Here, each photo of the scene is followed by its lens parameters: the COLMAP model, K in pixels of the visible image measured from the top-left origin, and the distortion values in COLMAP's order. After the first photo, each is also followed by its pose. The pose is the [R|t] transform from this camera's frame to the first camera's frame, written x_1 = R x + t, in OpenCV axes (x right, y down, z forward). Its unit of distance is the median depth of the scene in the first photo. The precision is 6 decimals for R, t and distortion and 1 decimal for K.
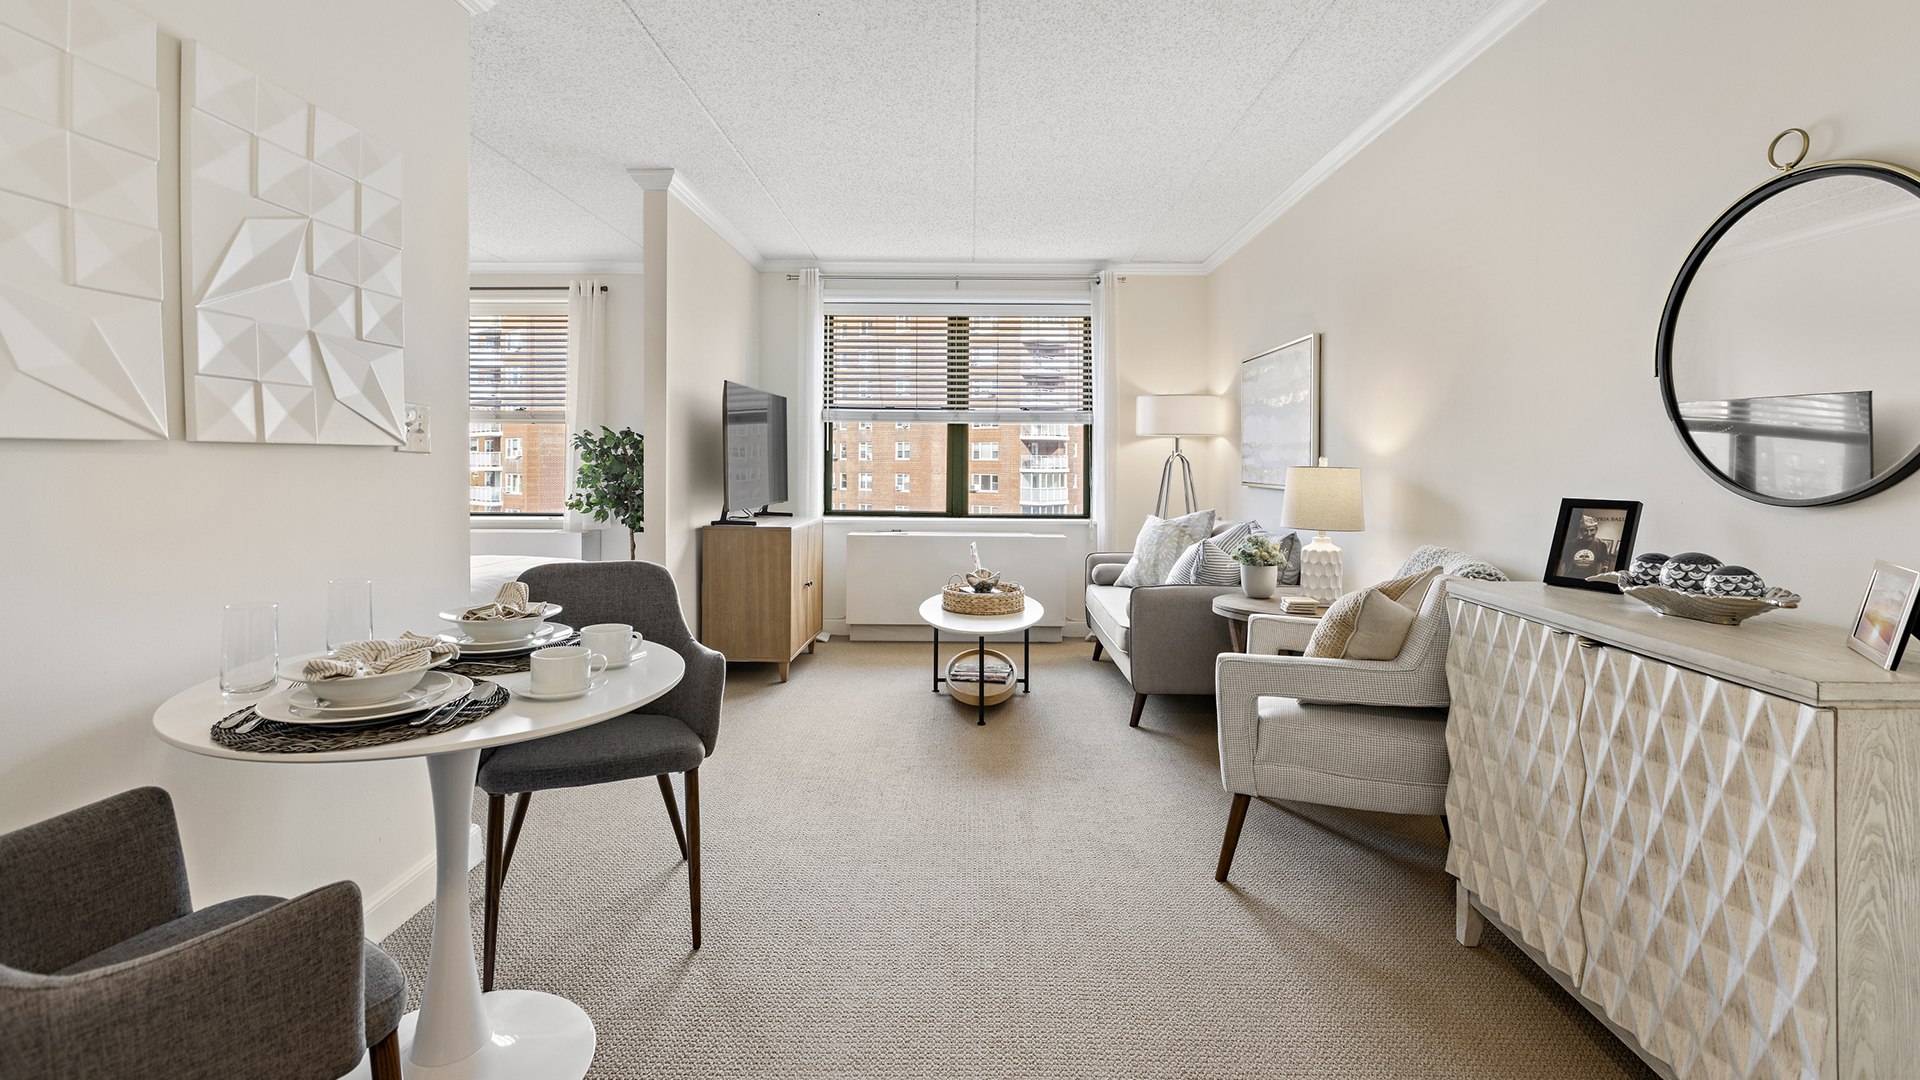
lens RADIAL K [[841.8, 0, 963.7], [0, 841.8, 454.5], [0, 0, 1]] dist [0.000810, -0.000094]
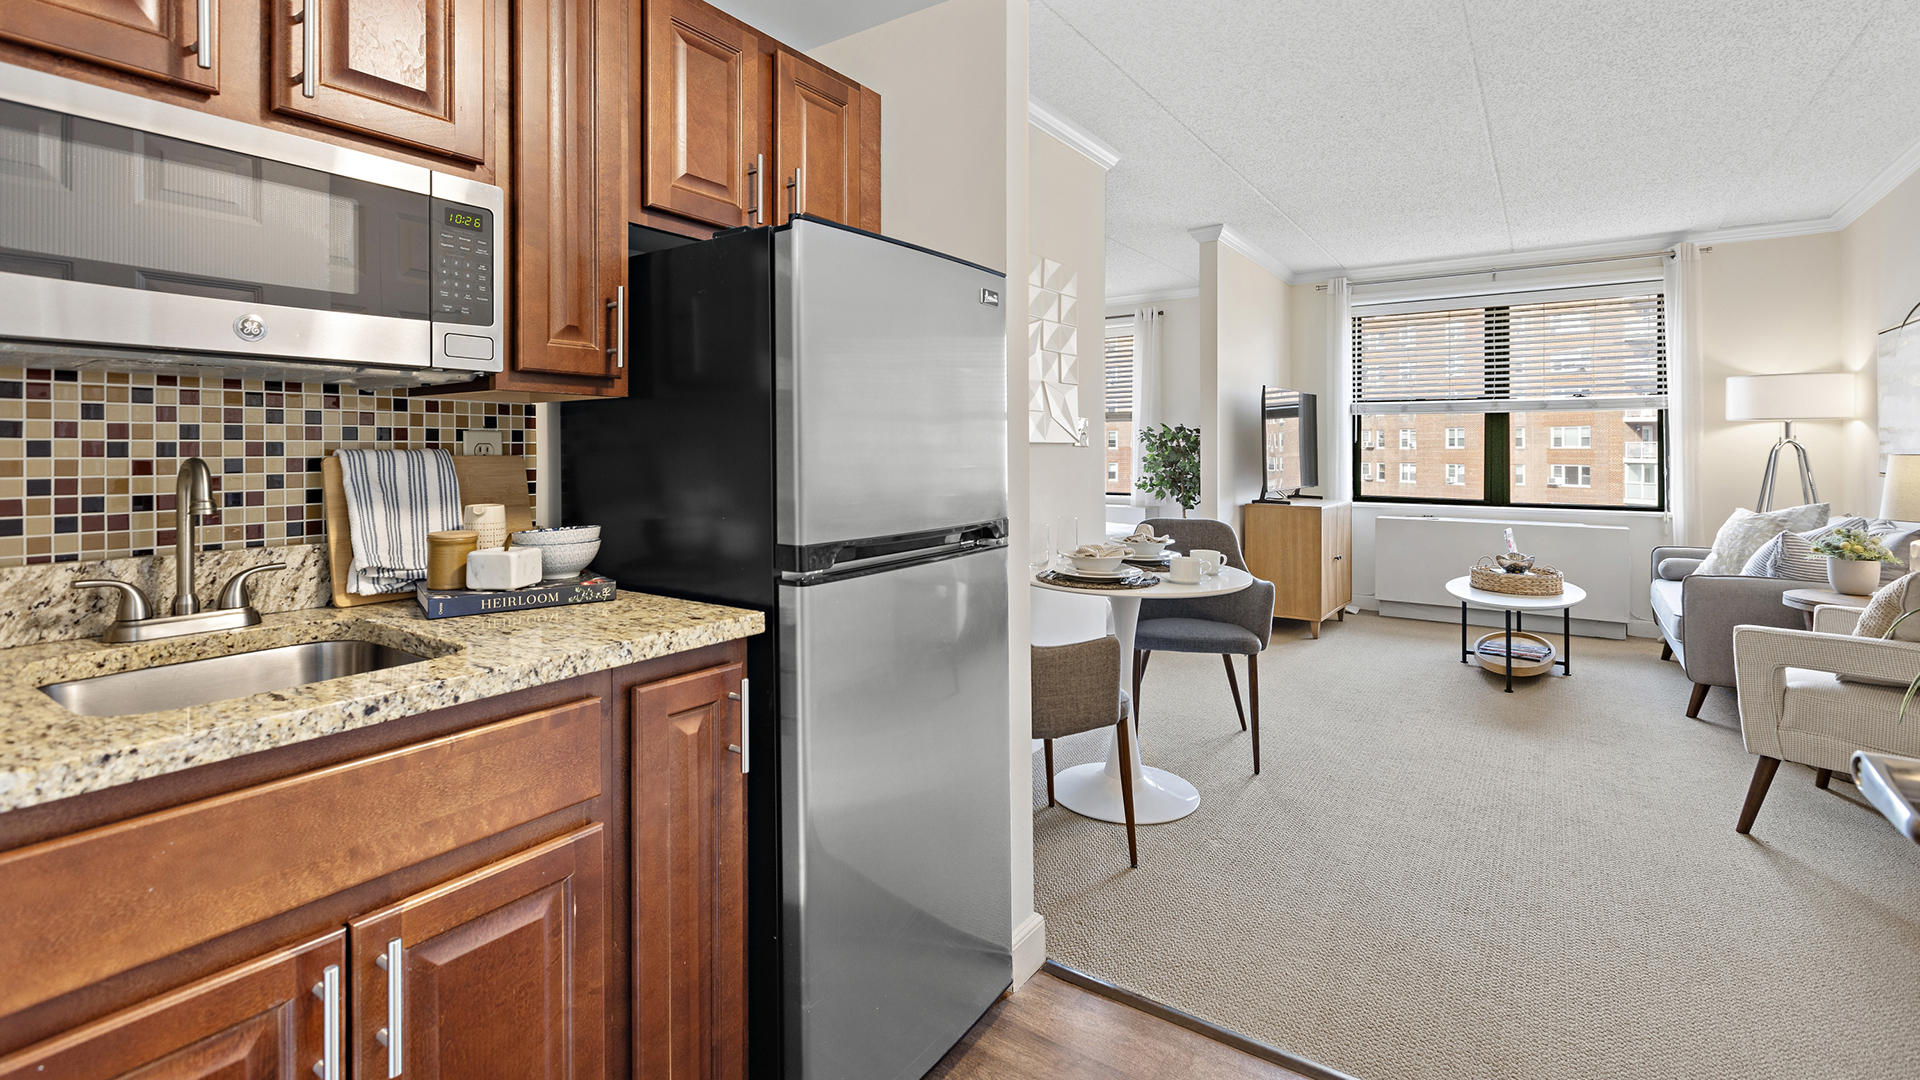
lens RADIAL K [[841.8, 0, 963.7], [0, 841.8, 454.5], [0, 0, 1]] dist [0.000810, -0.000094]
pose [[0.823748, -0.001995, -0.566953, 0.047147], [0.008939, 0.999915, 0.009469, -0.002280], [0.566886, -0.012868, 0.823696, -0.235480]]
